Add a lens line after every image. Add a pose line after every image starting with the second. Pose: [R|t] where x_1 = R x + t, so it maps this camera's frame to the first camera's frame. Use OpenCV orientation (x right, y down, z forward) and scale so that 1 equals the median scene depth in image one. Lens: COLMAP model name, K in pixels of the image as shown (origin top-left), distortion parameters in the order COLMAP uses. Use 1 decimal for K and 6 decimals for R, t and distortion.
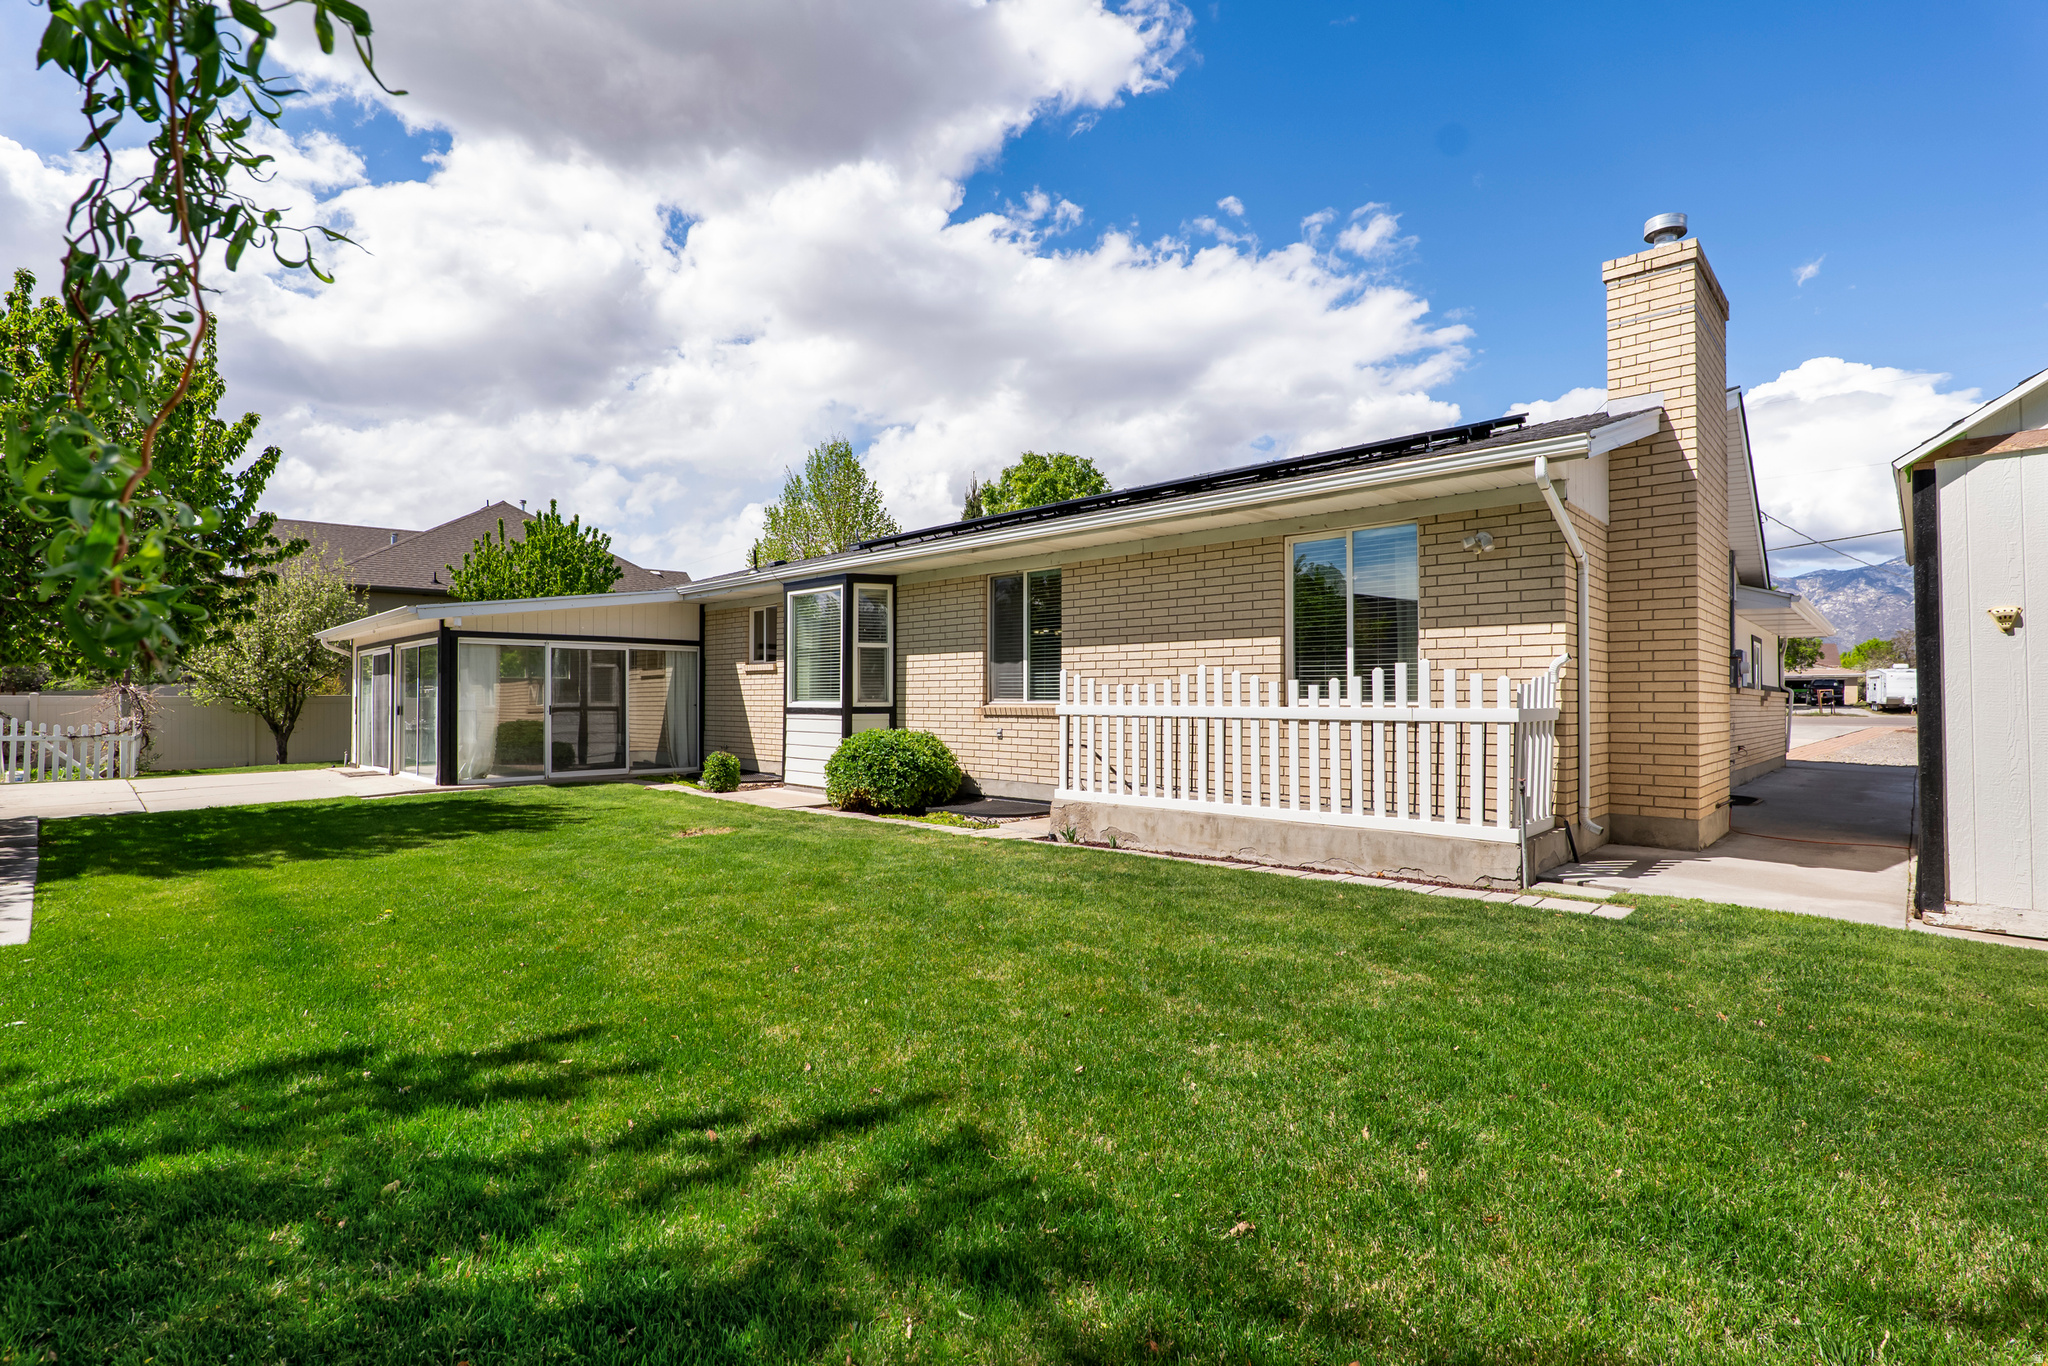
lens RADIAL K [[971.9, 0, 1023.6], [0, 971.9, 685.4], [0, 0, 1]] dist [-0.003664, 0.000226]
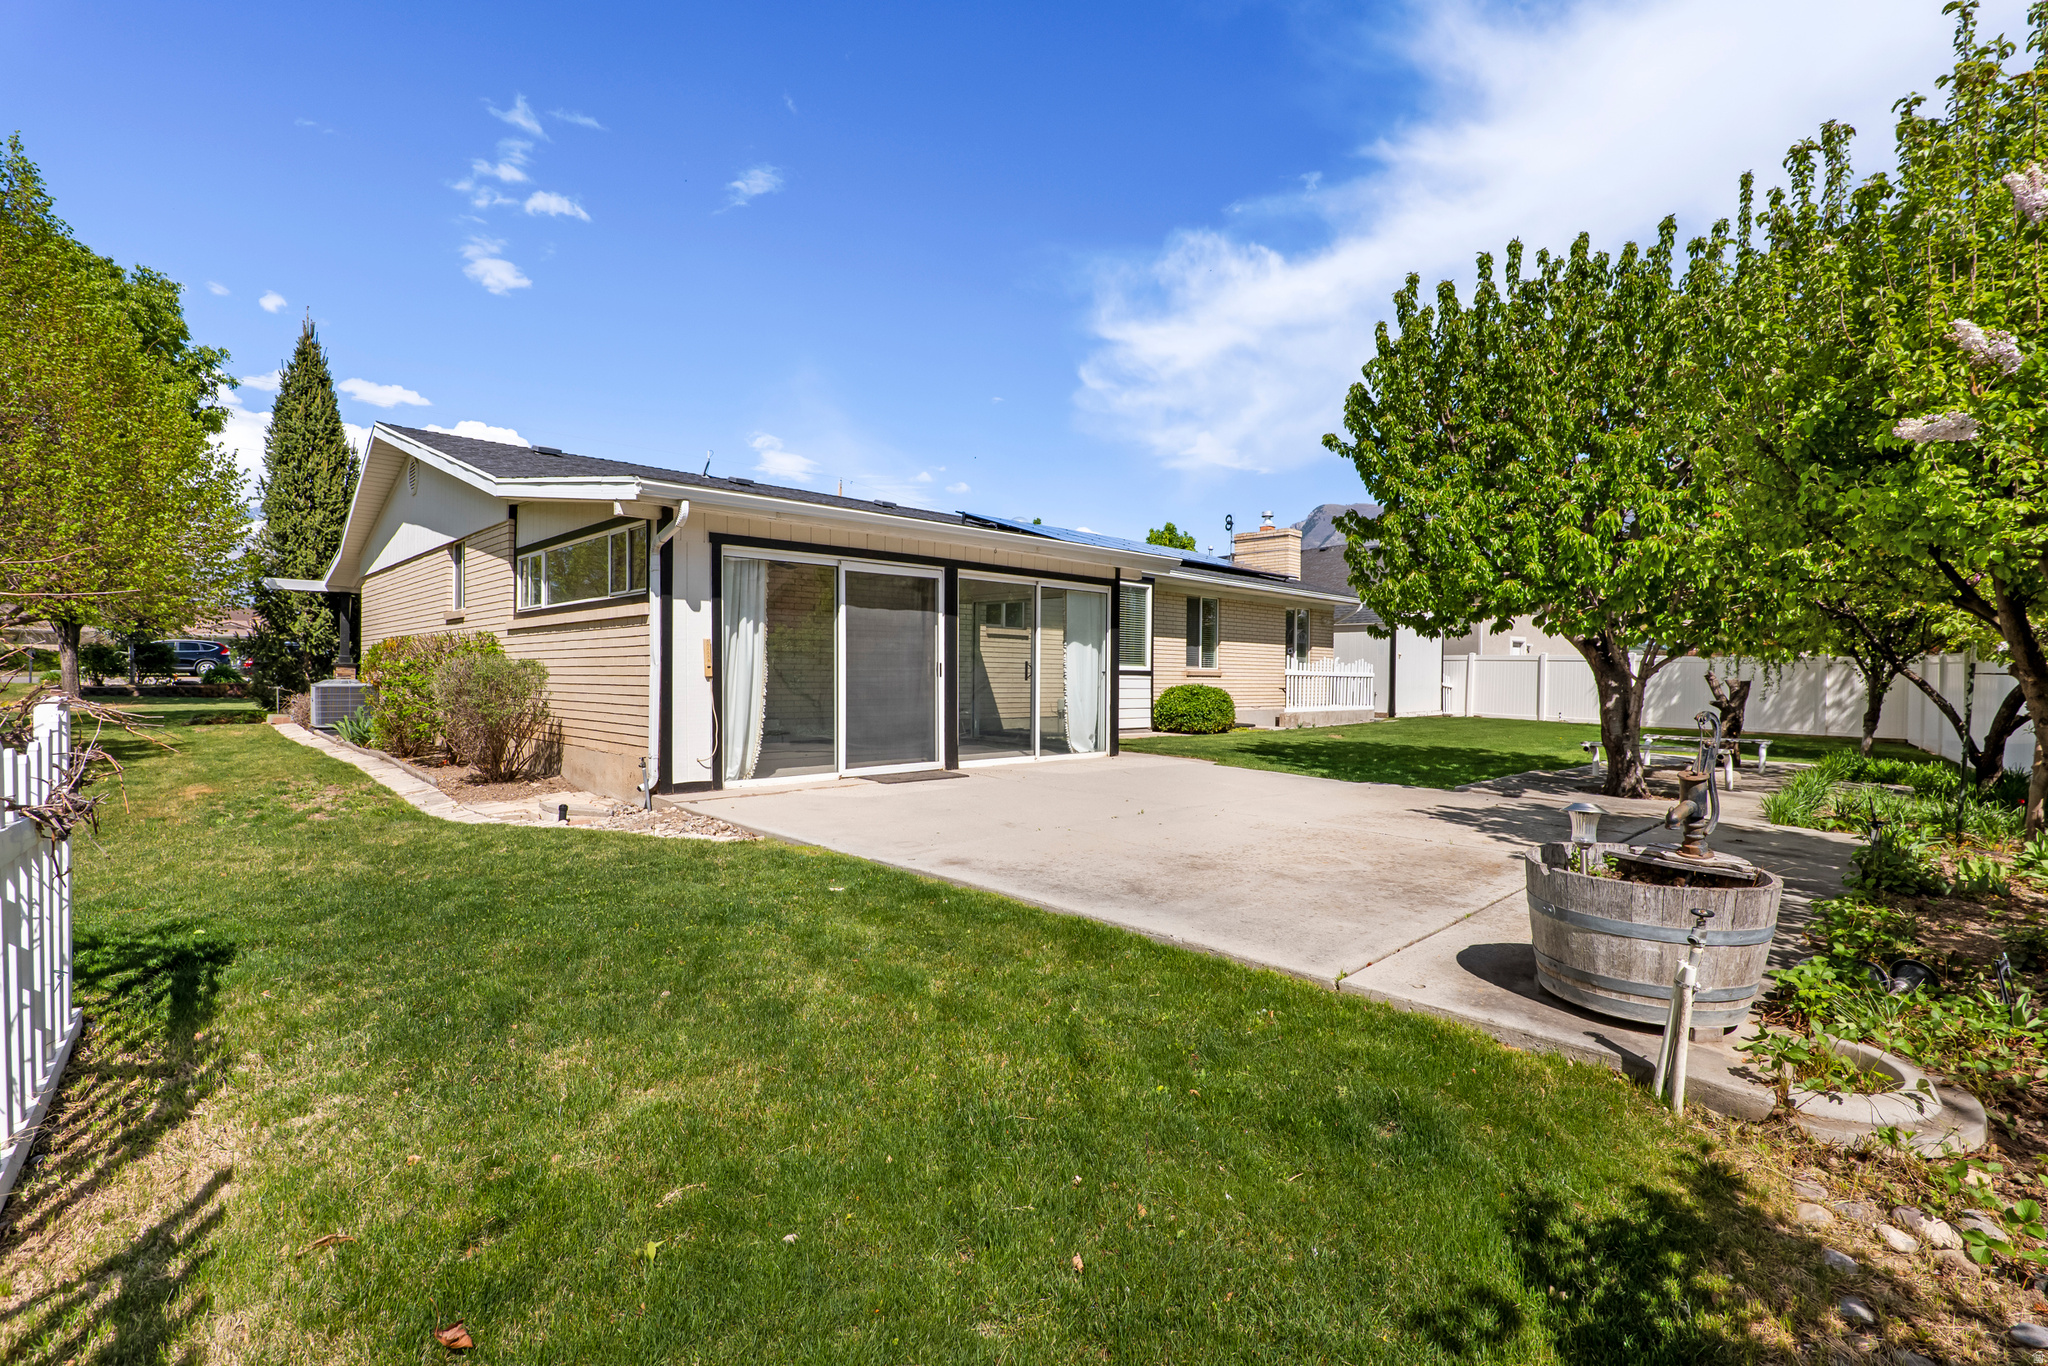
lens RADIAL K [[971.9, 0, 1022.5], [0, 971.9, 685.8], [0, 0, 1]] dist [-0.003664, 0.000226]
pose [[0.020943, -0.004308, 0.999771, -1.773209], [-0.020762, 0.999773, 0.004743, 0.046145], [-0.999565, -0.020857, 0.020849, 1.264928]]
